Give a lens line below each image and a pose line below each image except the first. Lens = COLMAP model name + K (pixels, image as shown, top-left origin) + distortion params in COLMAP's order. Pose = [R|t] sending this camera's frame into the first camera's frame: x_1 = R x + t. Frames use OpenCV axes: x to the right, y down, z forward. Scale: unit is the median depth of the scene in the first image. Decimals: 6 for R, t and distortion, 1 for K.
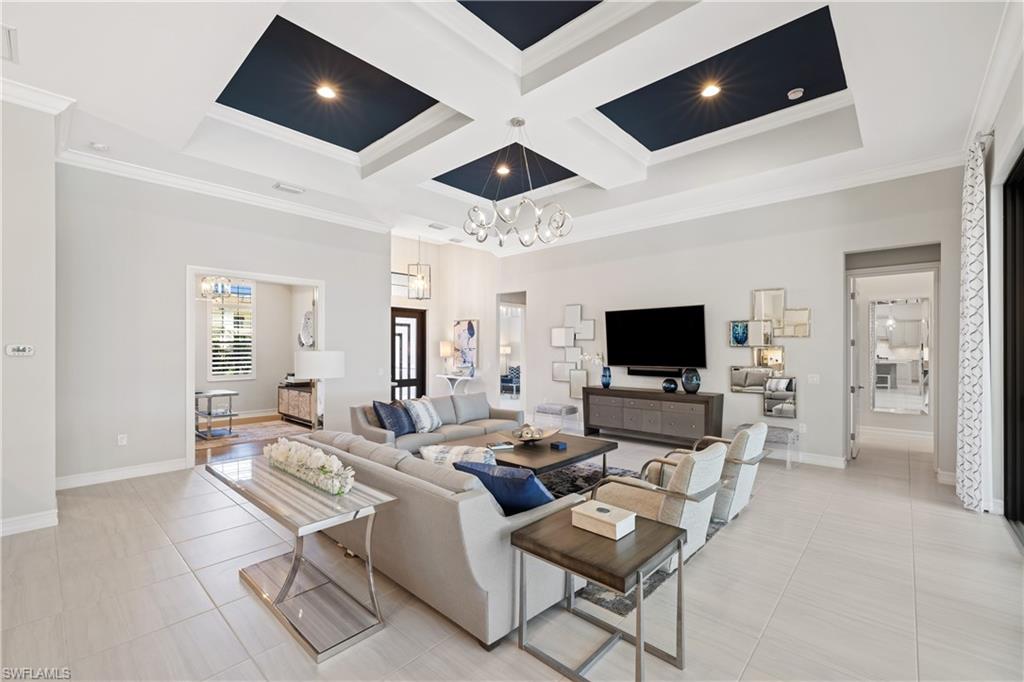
lens RADIAL K [[442.2, 0, 511.5], [0, 442.2, 345.6], [0, 0, 1]] dist [0.025306, 0.000010]
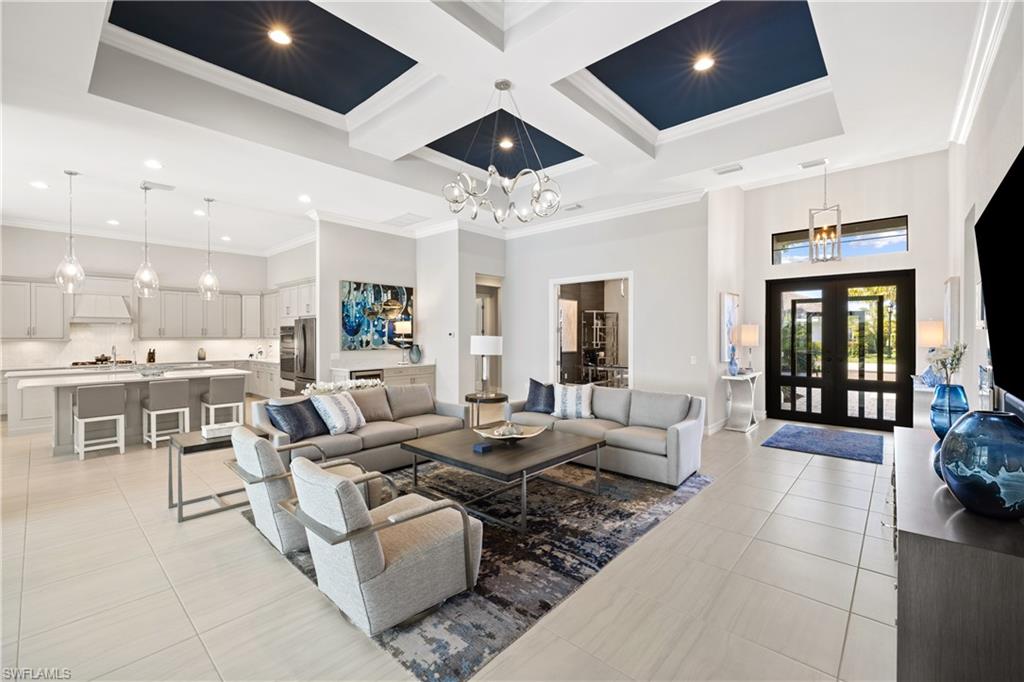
lens RADIAL K [[426.1, 0, 512.1], [0, 426.1, 335.4], [0, 0, 1]] dist [-0.004257, -0.000396]
pose [[-0.003455, 0.001095, -0.999993, 0.557766], [0.005900, 0.999982, 0.001075, 0.006586], [0.999977, -0.005896, -0.003461, 0.660466]]
